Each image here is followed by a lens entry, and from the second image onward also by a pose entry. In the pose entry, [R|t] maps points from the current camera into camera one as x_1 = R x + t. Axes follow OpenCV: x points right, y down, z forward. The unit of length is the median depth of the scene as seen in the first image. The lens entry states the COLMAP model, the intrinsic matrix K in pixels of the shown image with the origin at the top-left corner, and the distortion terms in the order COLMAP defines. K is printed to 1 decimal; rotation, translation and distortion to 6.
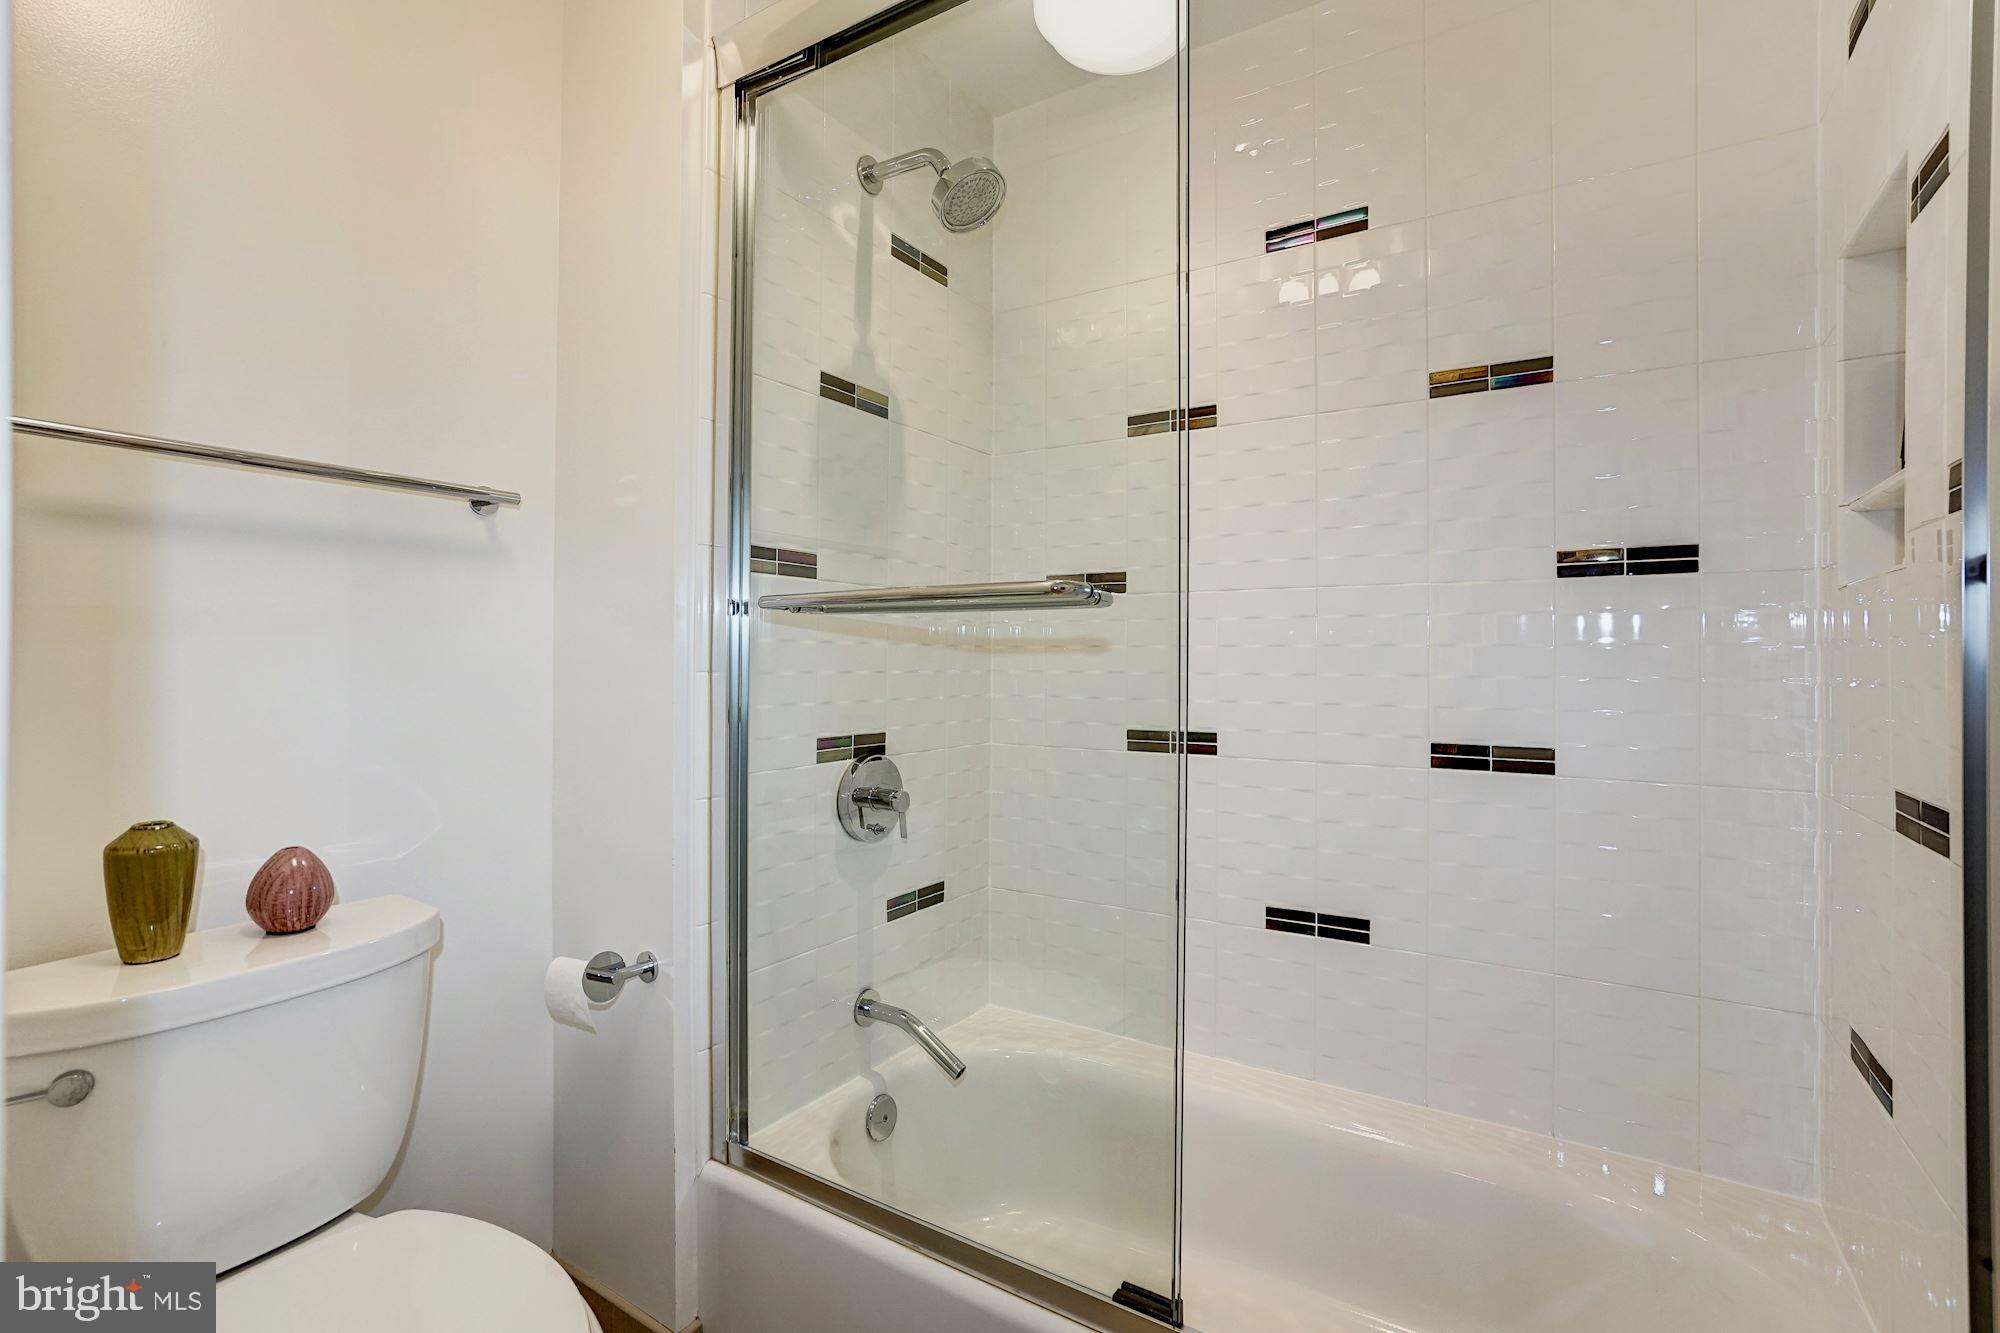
lens RADIAL K [[909.7, 0, 991.1], [0, 909.7, 666.5], [0, 0, 1]] dist [-0.022654, 0.002413]
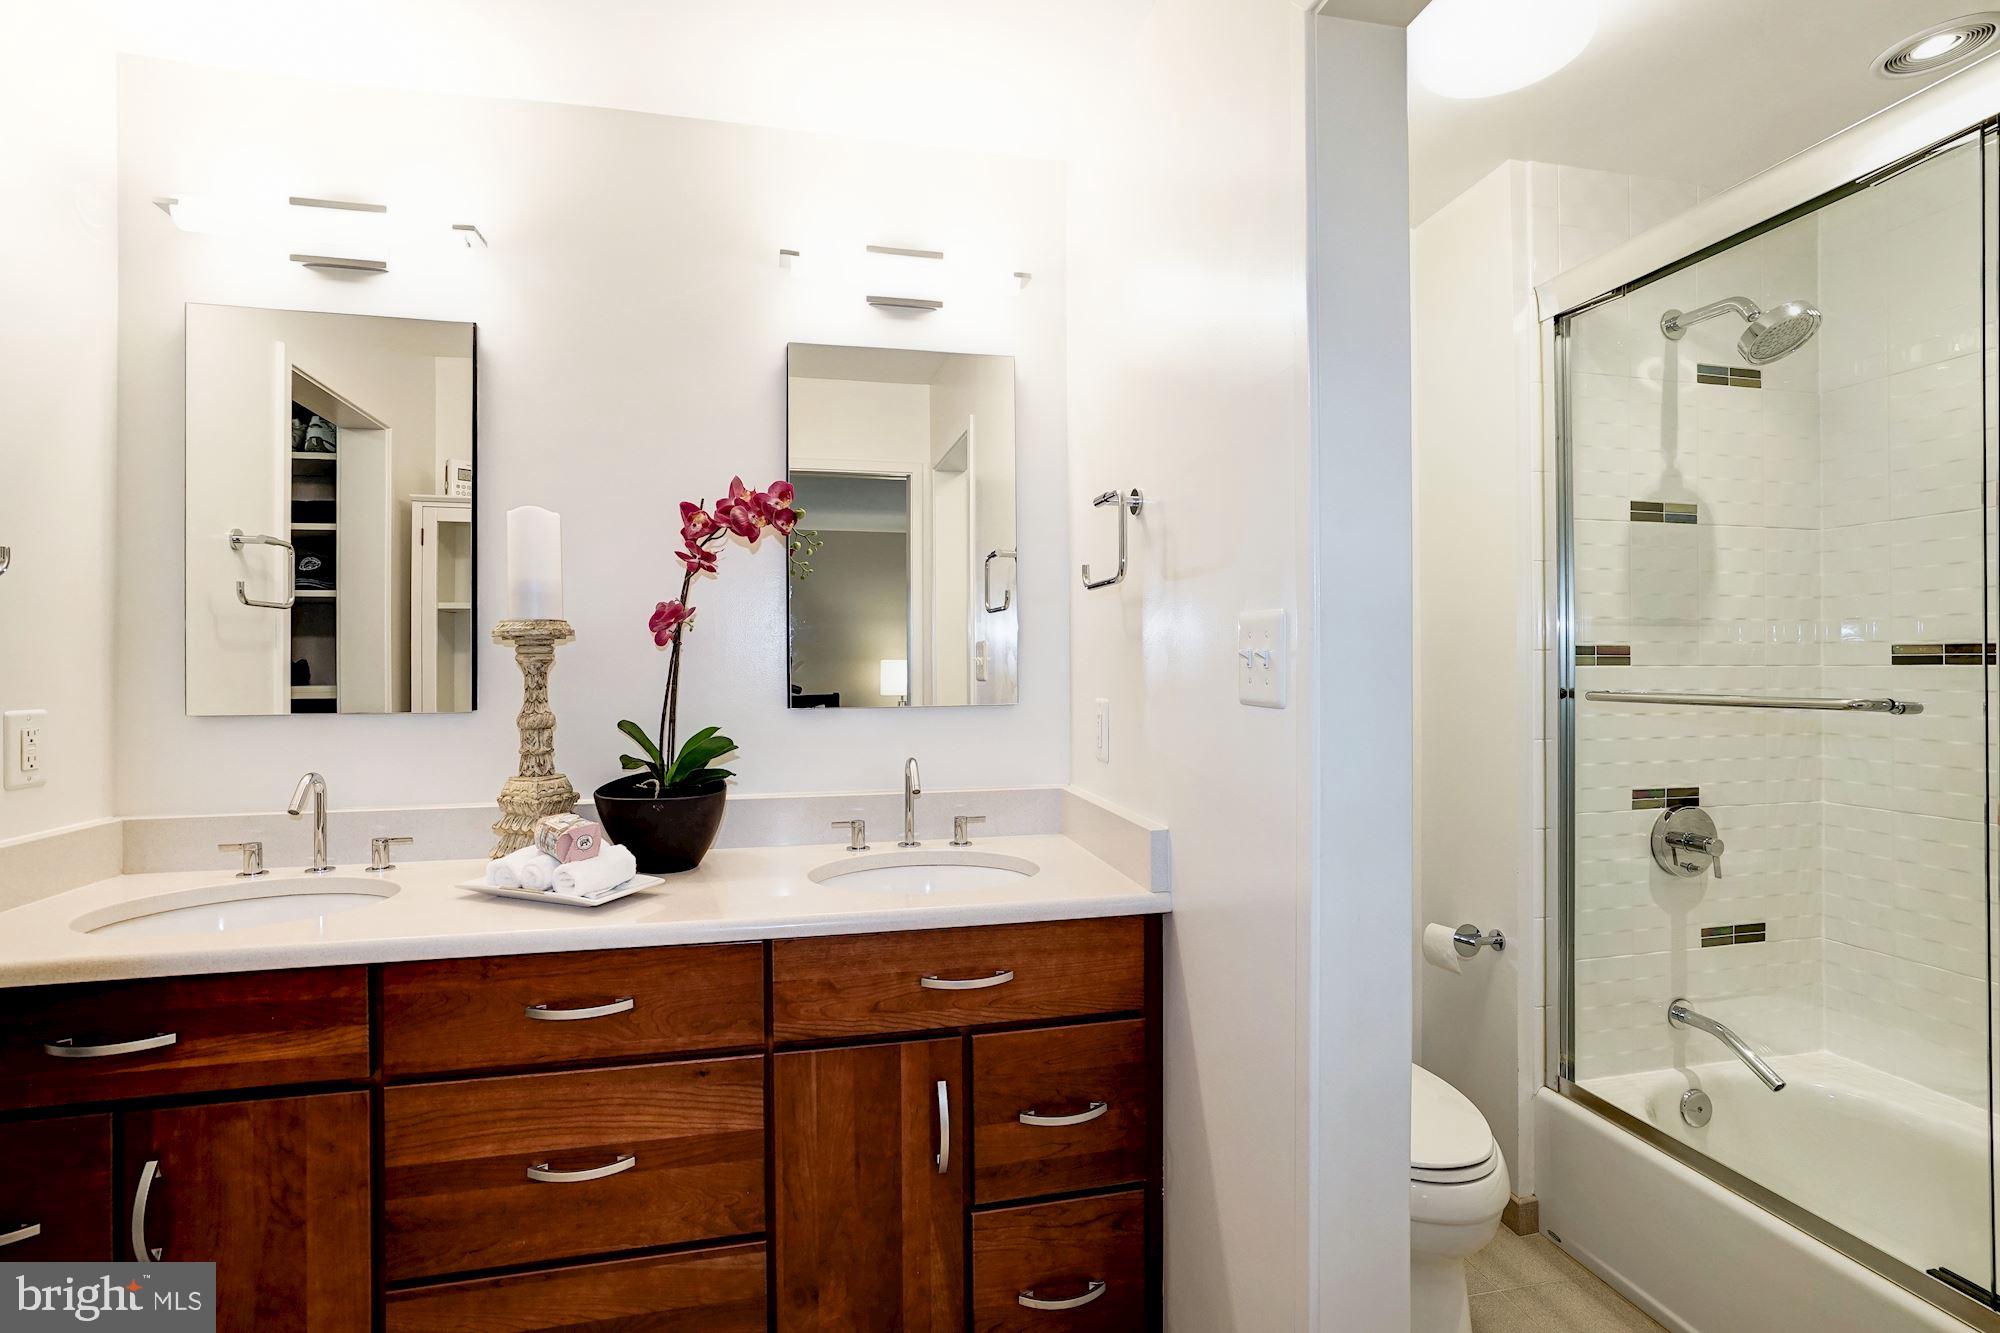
lens RADIAL K [[909.7, 0, 987.4], [0, 909.7, 679.3], [0, 0, 1]] dist [-0.022654, 0.002413]
pose [[0.703786, -0.010397, -0.710336, 0.067335], [0.013711, 0.999905, -0.001051, -0.083919], [0.710280, -0.008999, 0.703862, -0.510313]]
